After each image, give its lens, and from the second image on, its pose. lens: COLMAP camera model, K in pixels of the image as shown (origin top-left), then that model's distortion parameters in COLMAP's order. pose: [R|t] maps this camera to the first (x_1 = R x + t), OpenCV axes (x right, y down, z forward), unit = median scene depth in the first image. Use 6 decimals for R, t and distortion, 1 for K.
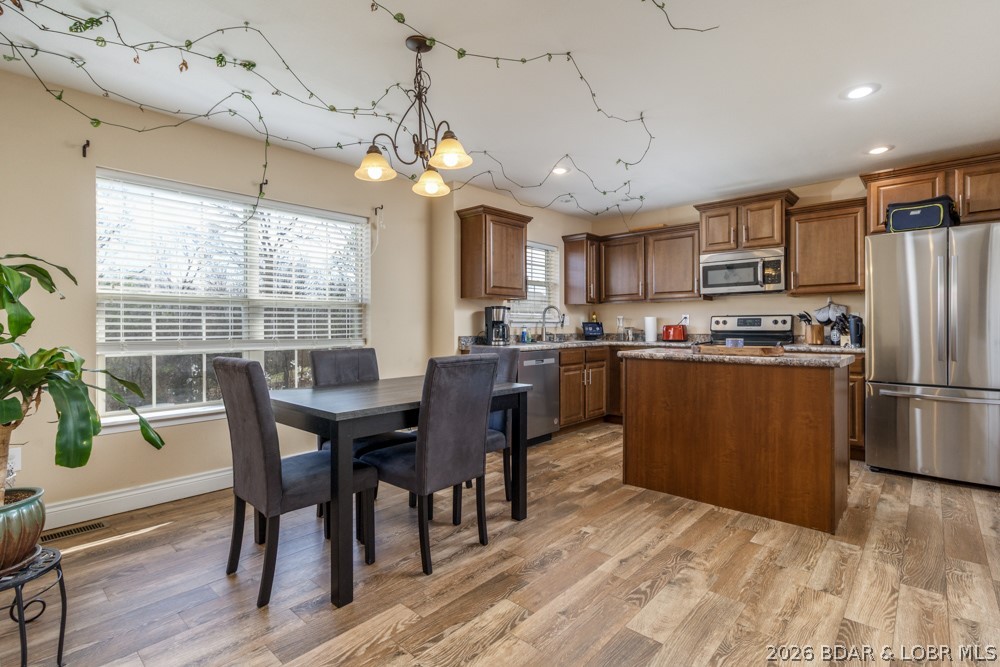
lens RADIAL K [[480.9, 0, 500.0], [0, 480.9, 333.5], [0, 0, 1]] dist [-0.001254, -0.000148]
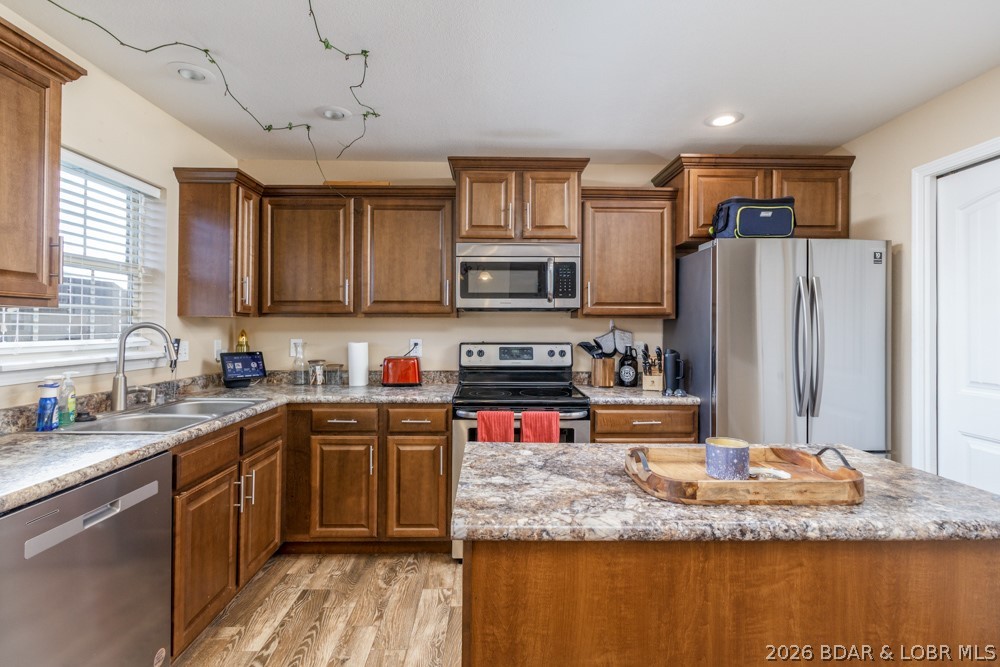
lens RADIAL K [[480.6, 0, 500.4], [0, 480.6, 321.0], [0, 0, 1]] dist [-0.000757, 0.000121]
pose [[0.724449, 0.014885, 0.689168, 0.047390], [0.003624, 0.999671, -0.025401, -0.050115], [-0.689319, 0.020899, 0.724157, 0.526634]]
